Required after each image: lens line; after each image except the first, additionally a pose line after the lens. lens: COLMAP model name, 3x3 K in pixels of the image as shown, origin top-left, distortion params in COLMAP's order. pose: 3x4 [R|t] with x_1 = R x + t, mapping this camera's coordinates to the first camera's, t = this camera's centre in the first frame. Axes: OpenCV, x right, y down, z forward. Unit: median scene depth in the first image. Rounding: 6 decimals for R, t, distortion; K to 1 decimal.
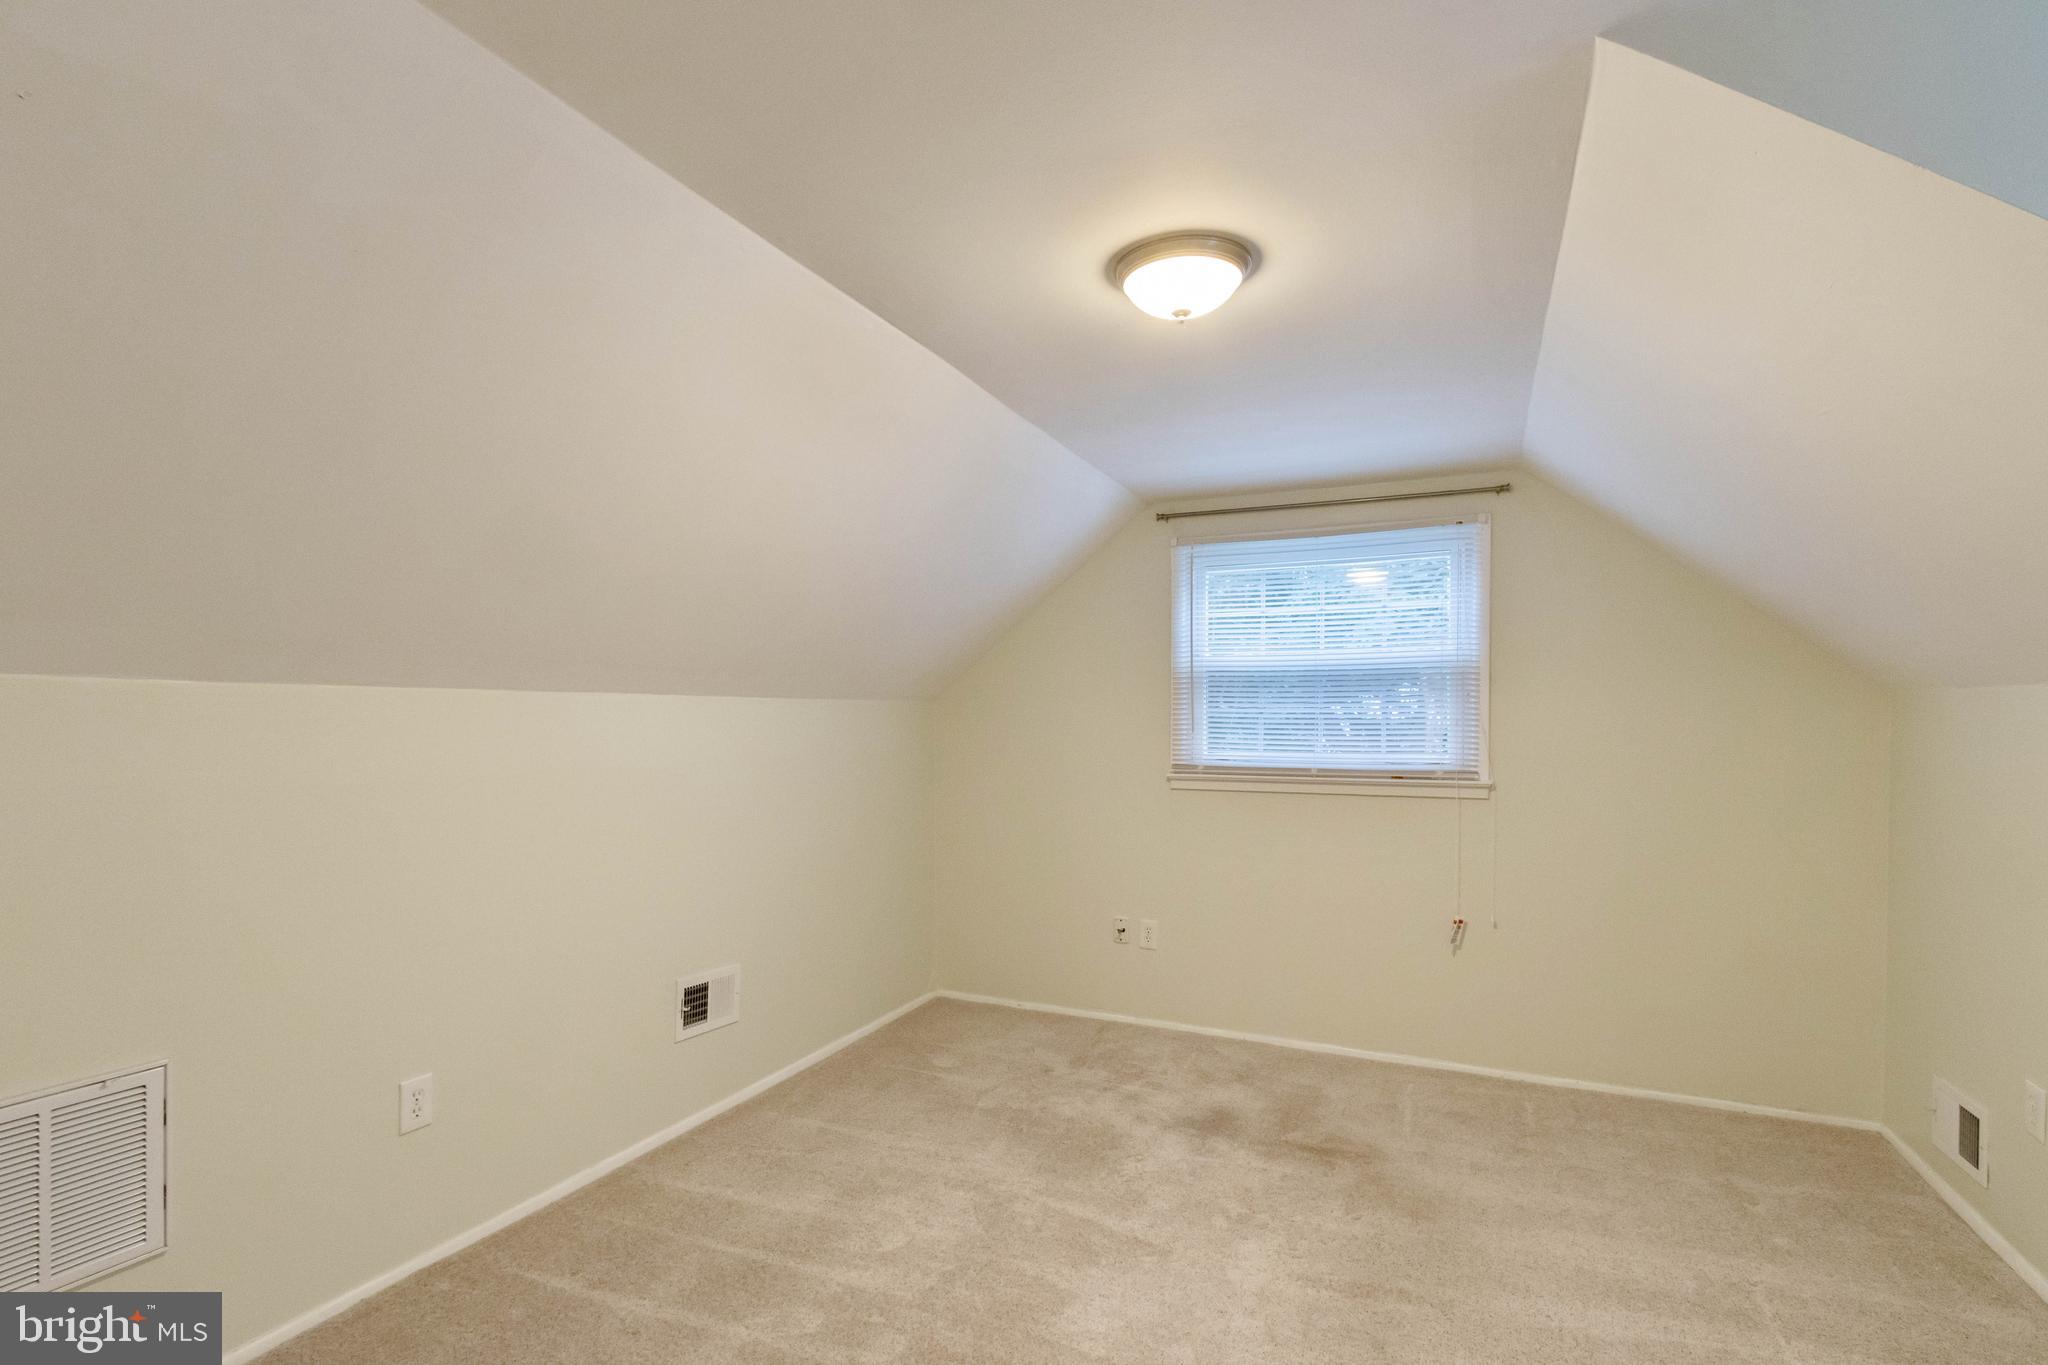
lens RADIAL K [[966.2, 0, 1027.7], [0, 966.2, 751.0], [0, 0, 1]] dist [0.002675, -0.000005]
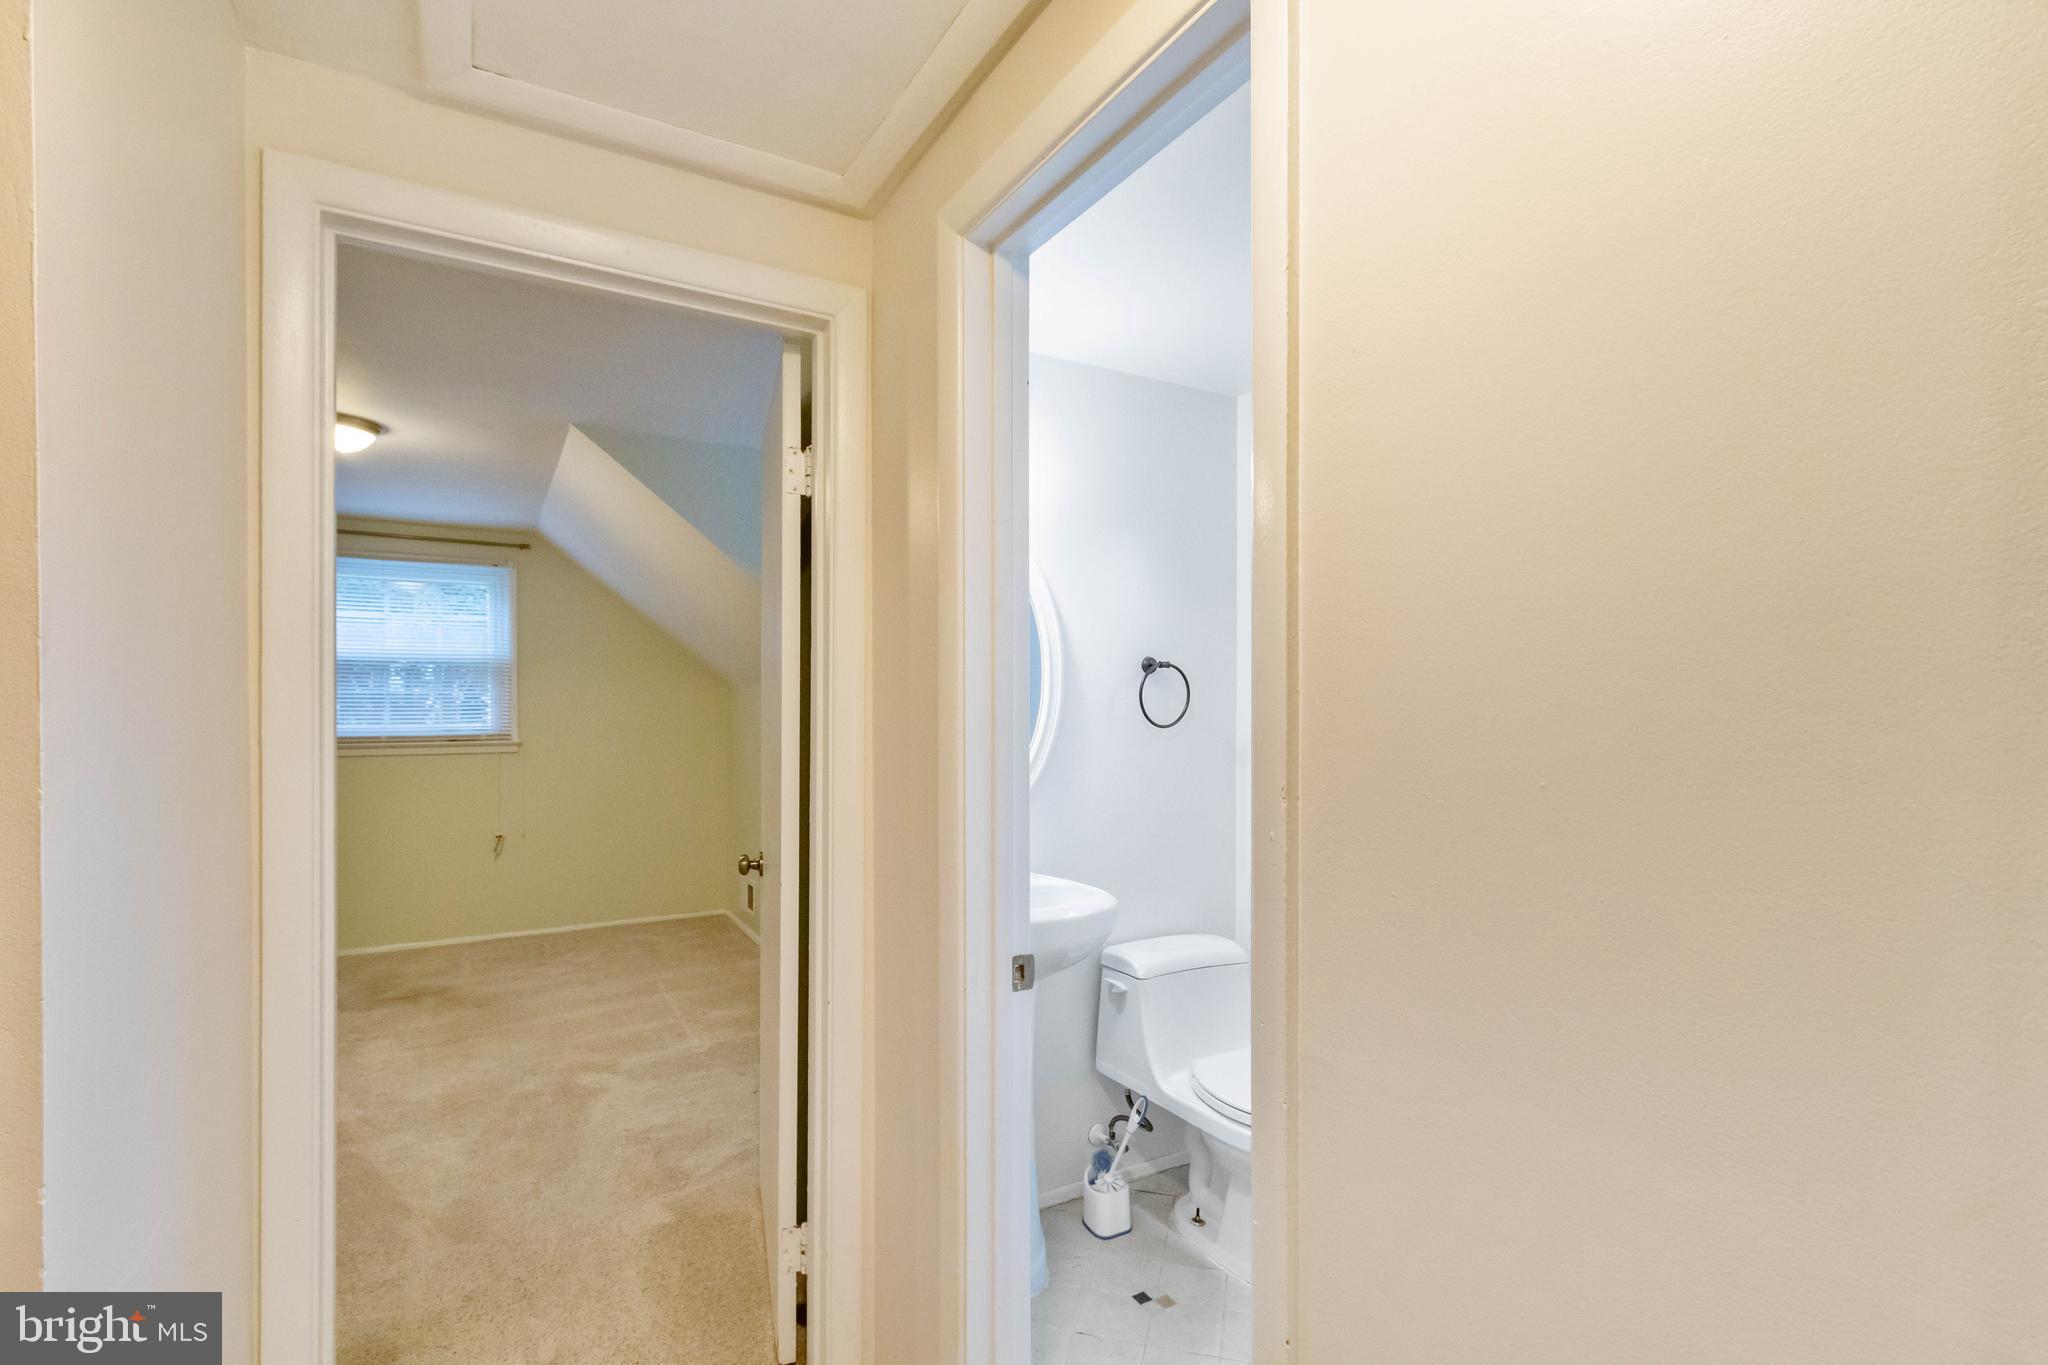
lens RADIAL K [[955.7, 0, 1006.2], [0, 955.7, 701.7], [0, 0, 1]] dist [0.001837, -0.000072]
pose [[0.596747, -0.001403, 0.802428, -0.306416], [0.019892, 0.999717, -0.013046, 0.006075], [-0.802183, 0.023747, 0.596606, -0.579229]]
